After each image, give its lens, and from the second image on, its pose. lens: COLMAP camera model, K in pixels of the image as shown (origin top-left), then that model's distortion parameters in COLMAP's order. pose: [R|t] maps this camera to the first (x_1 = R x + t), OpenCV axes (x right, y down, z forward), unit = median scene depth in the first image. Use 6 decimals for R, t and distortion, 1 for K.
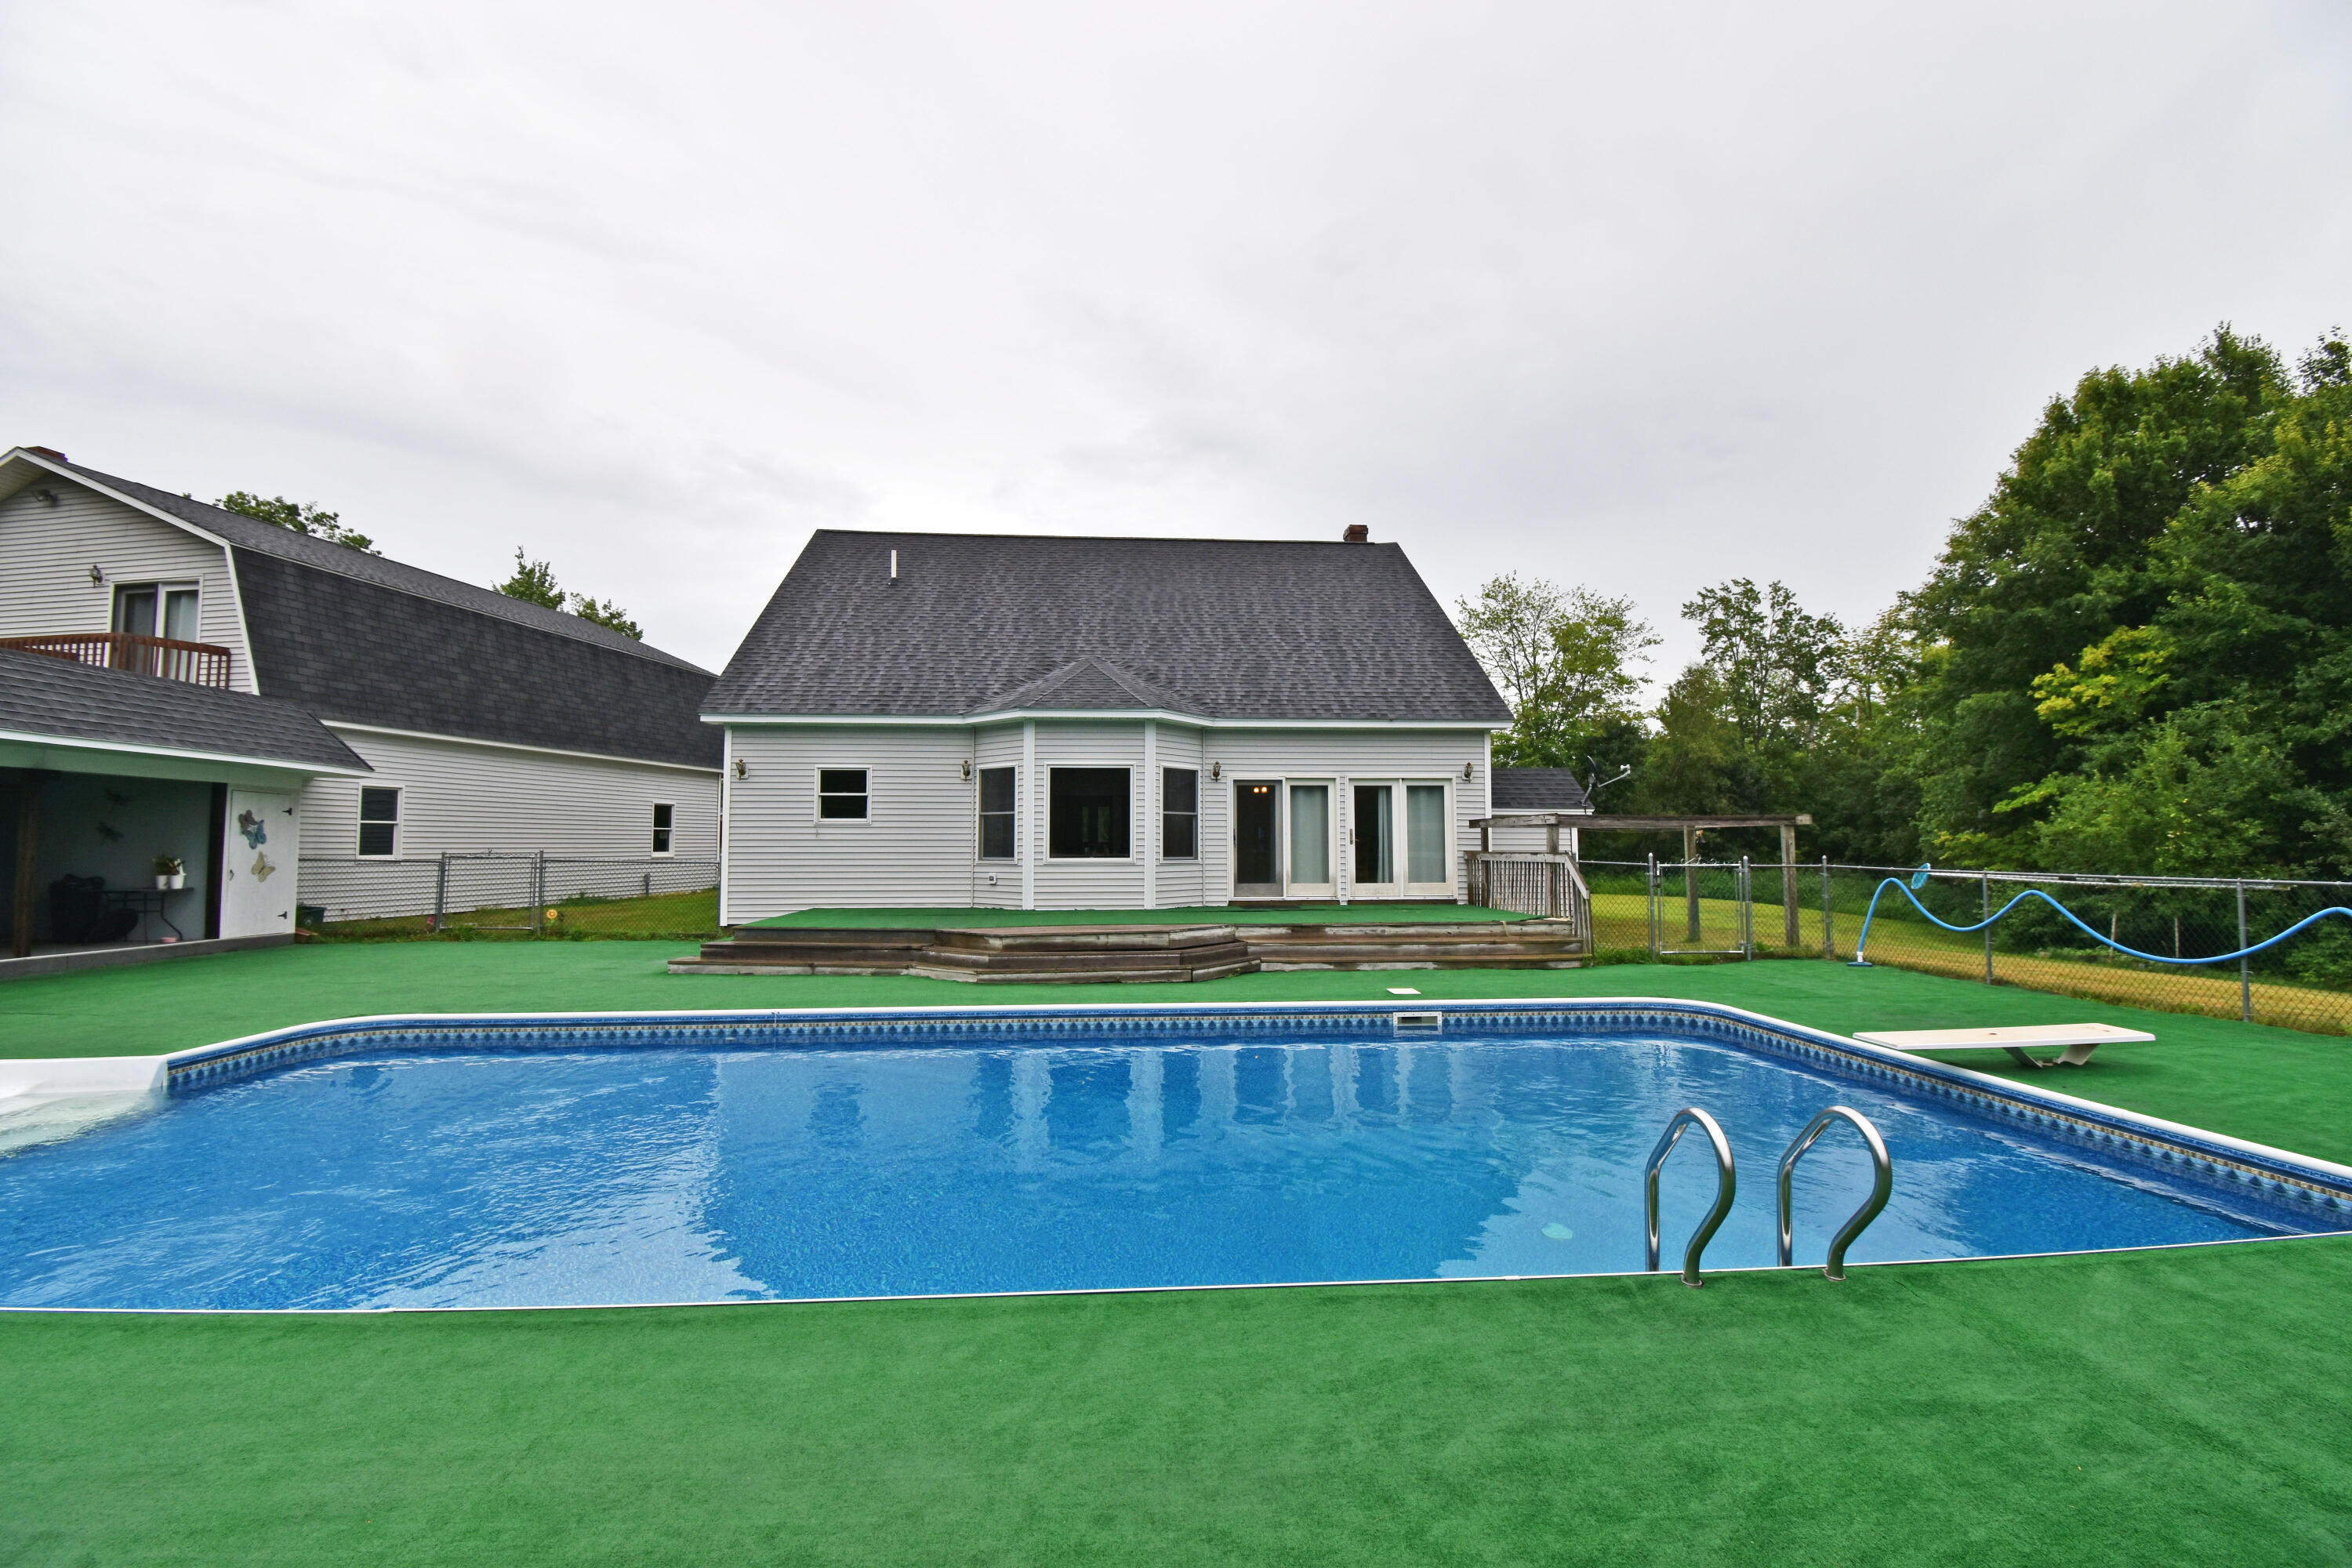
lens RADIAL K [[1030.5, 0, 1176.5], [0, 1030.5, 778.4], [0, 0, 1]] dist [0.025002, -0.028957]
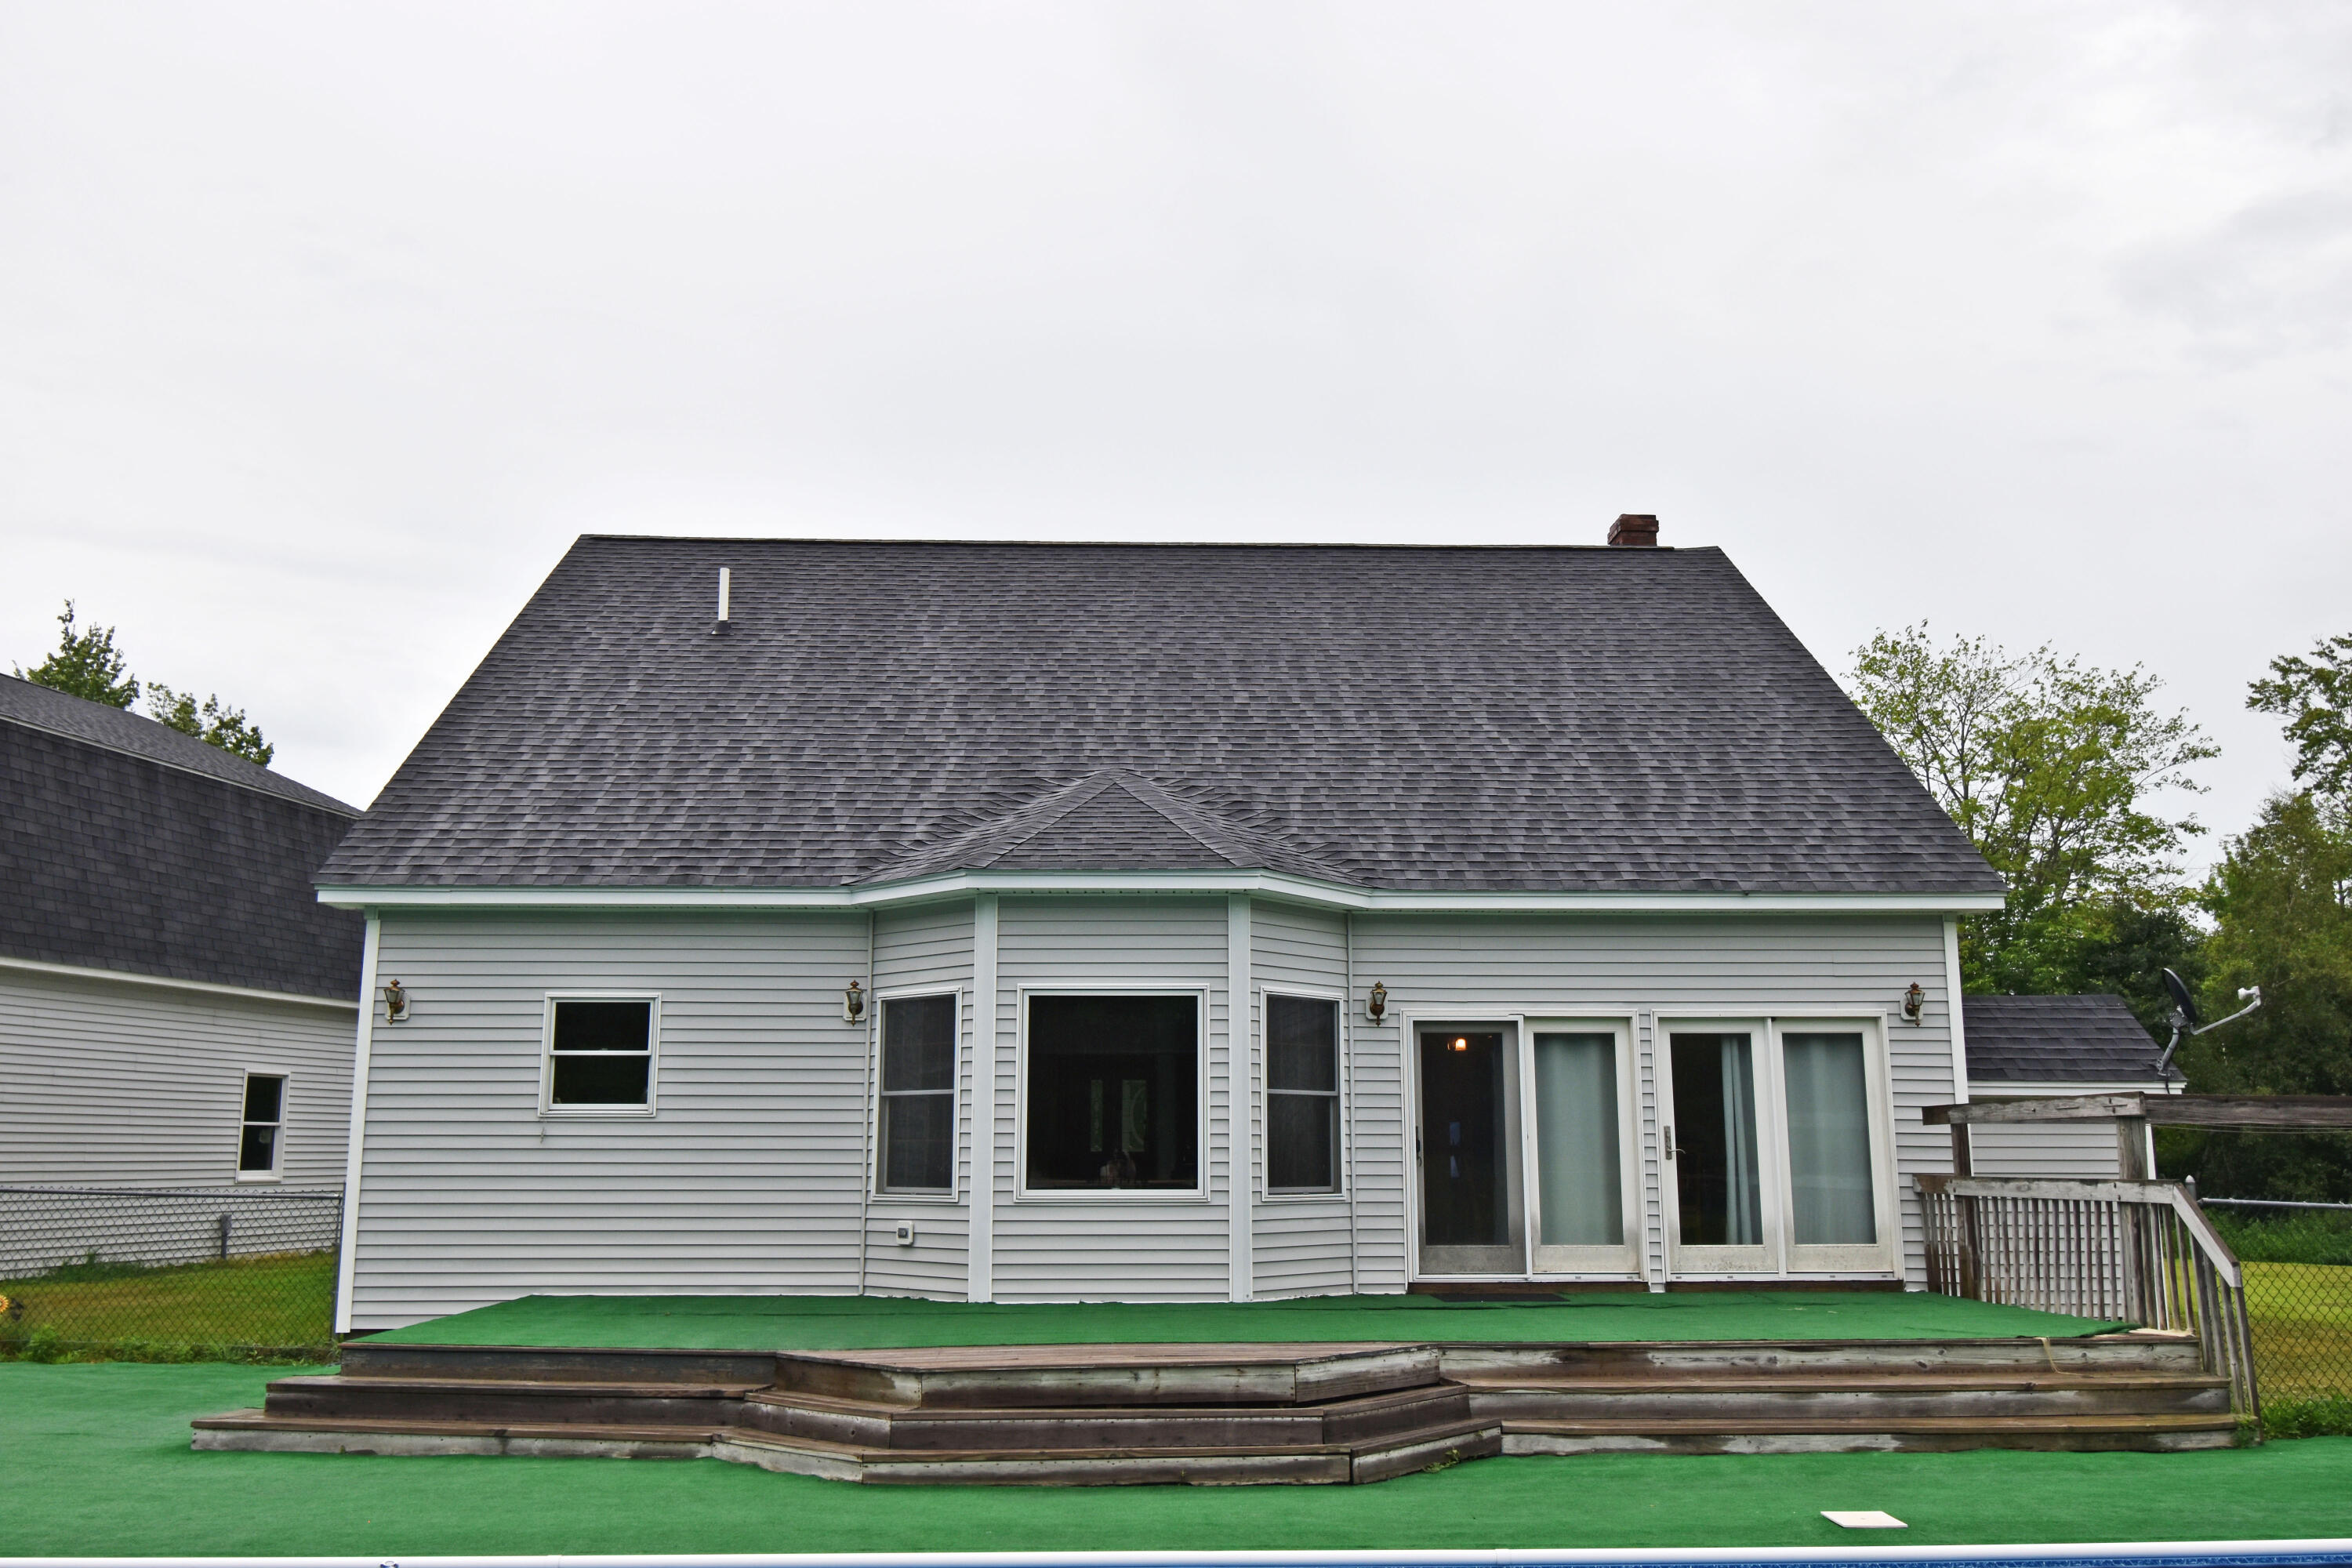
lens RADIAL K [[1944.8, 0, 1176.0], [0, 1944.8, 784.0], [0, 0, 1]] dist [0.000950, -0.007167]
pose [[0.999001, -0.007436, -0.044054, -0.013441], [0.001954, 0.992382, -0.123180, 0.003023], [0.044635, 0.122971, 0.991406, 0.094108]]
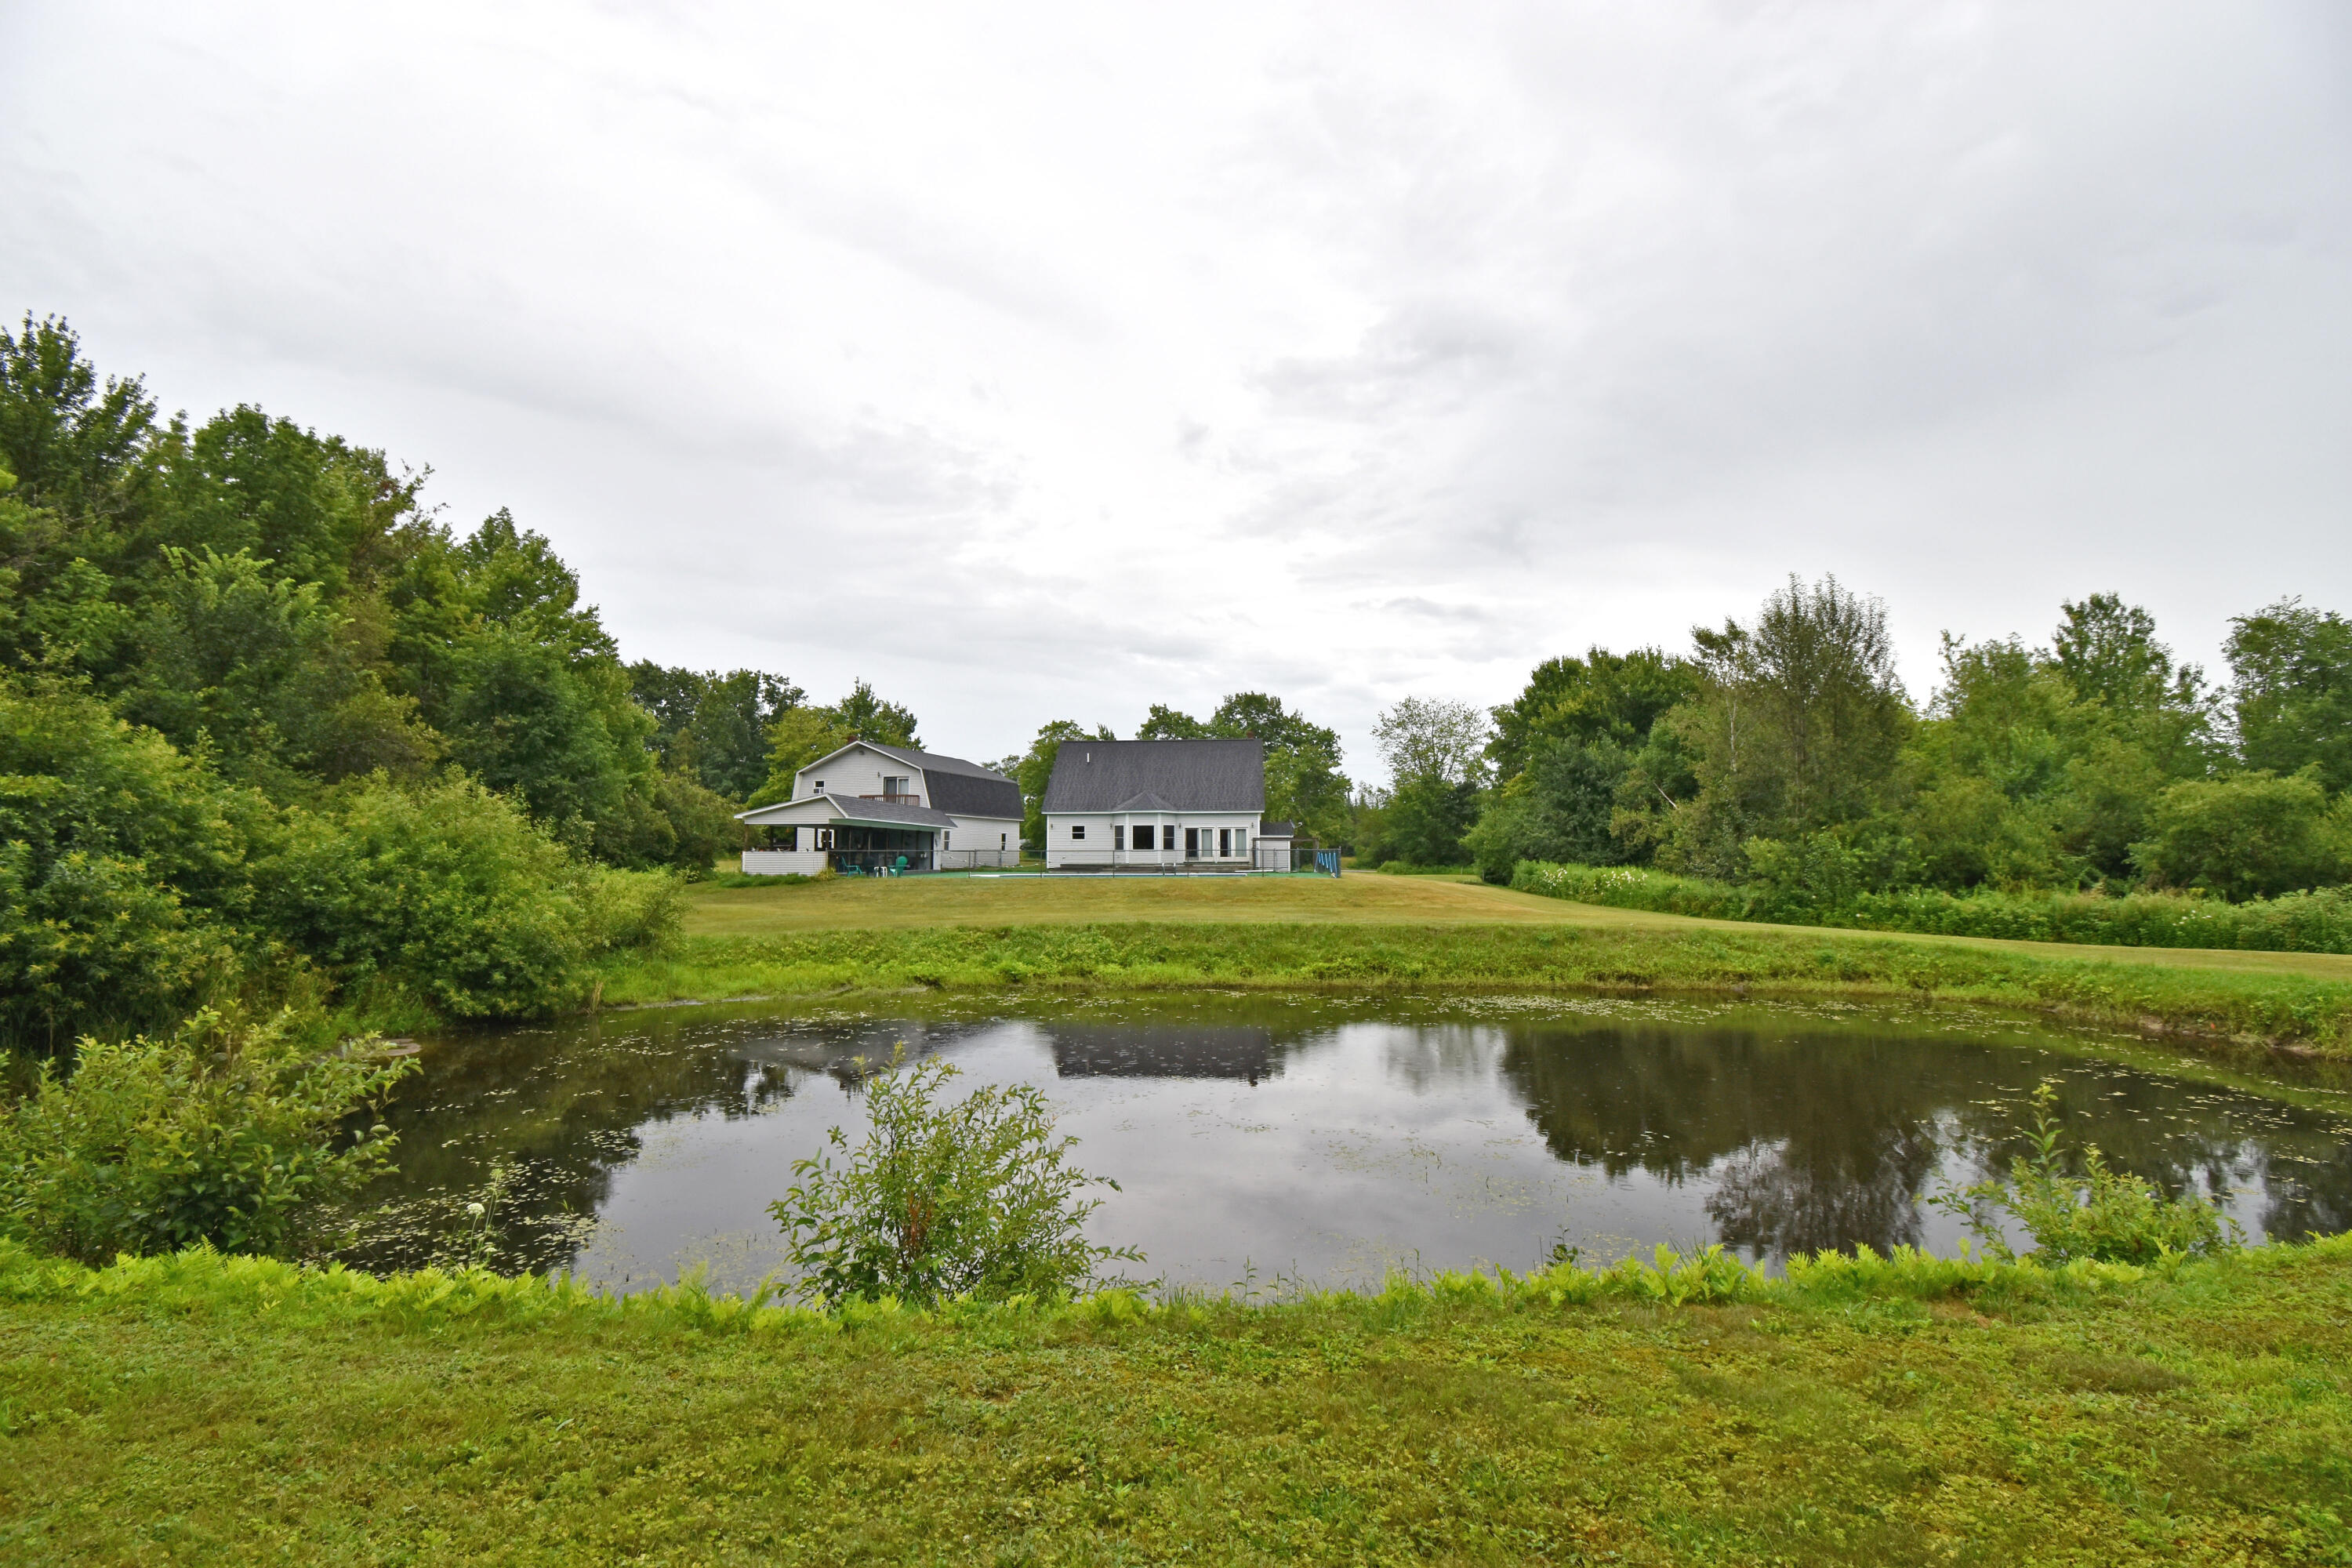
lens RADIAL K [[1030.5, 0, 1176.5], [0, 1030.5, 778.4], [0, 0, 1]] dist [0.025002, -0.028957]
pose [[0.989996, -0.012425, -0.140547, 0.518511], [0.011131, 0.999888, -0.009994, -0.131578], [0.140655, 0.008330, 0.990024, -2.475975]]
